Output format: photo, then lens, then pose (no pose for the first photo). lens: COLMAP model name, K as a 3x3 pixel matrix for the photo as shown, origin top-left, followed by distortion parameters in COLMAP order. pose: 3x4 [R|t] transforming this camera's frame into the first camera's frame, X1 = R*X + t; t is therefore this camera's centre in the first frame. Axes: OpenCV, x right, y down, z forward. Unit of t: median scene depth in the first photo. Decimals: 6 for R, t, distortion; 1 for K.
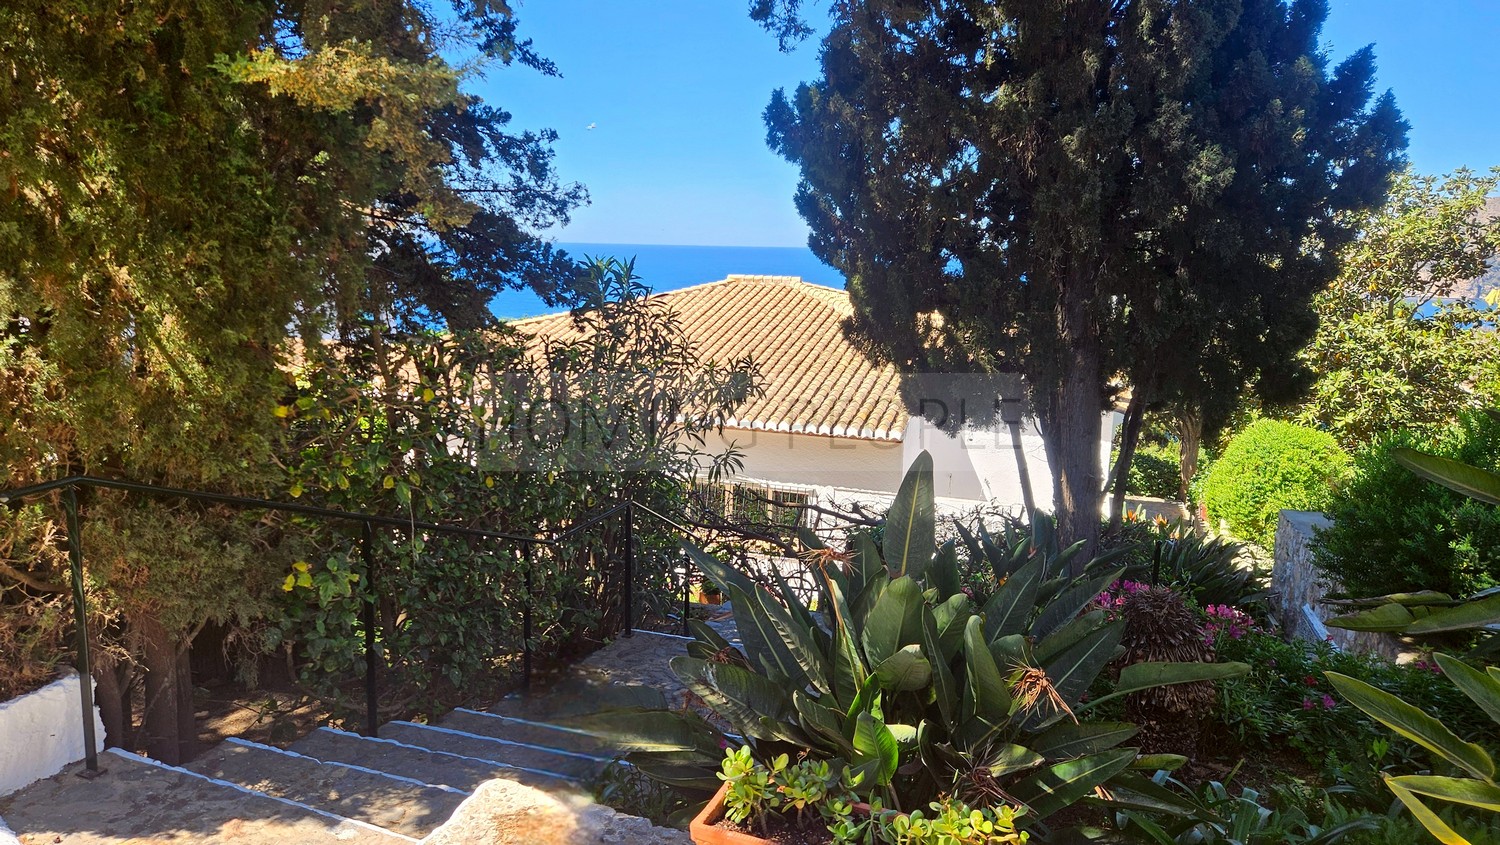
lens RADIAL K [[990.3, 0, 749.5], [0, 990.3, 420.3], [0, 0, 1]] dist [0.065391, 0.000959]
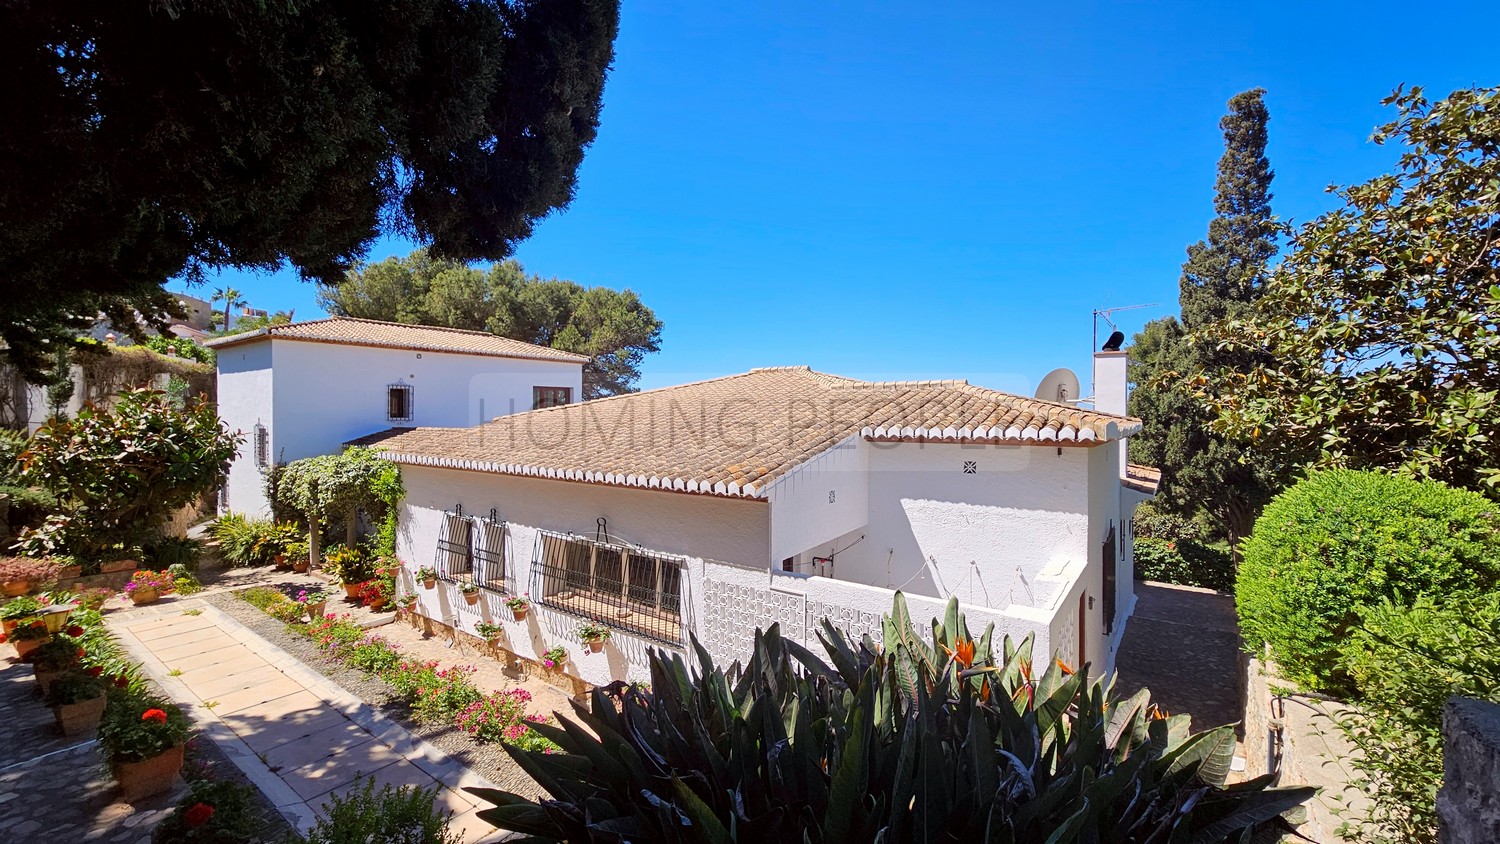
lens RADIAL K [[604.6, 0, 744.2], [0, 604.6, 416.2], [0, 0, 1]] dist [0.002178, 0.000663]
pose [[0.958478, -0.021247, -0.284375, 0.303370], [-0.025258, 0.986976, -0.158875, 0.035431], [0.284047, 0.159461, 0.945457, 0.600256]]
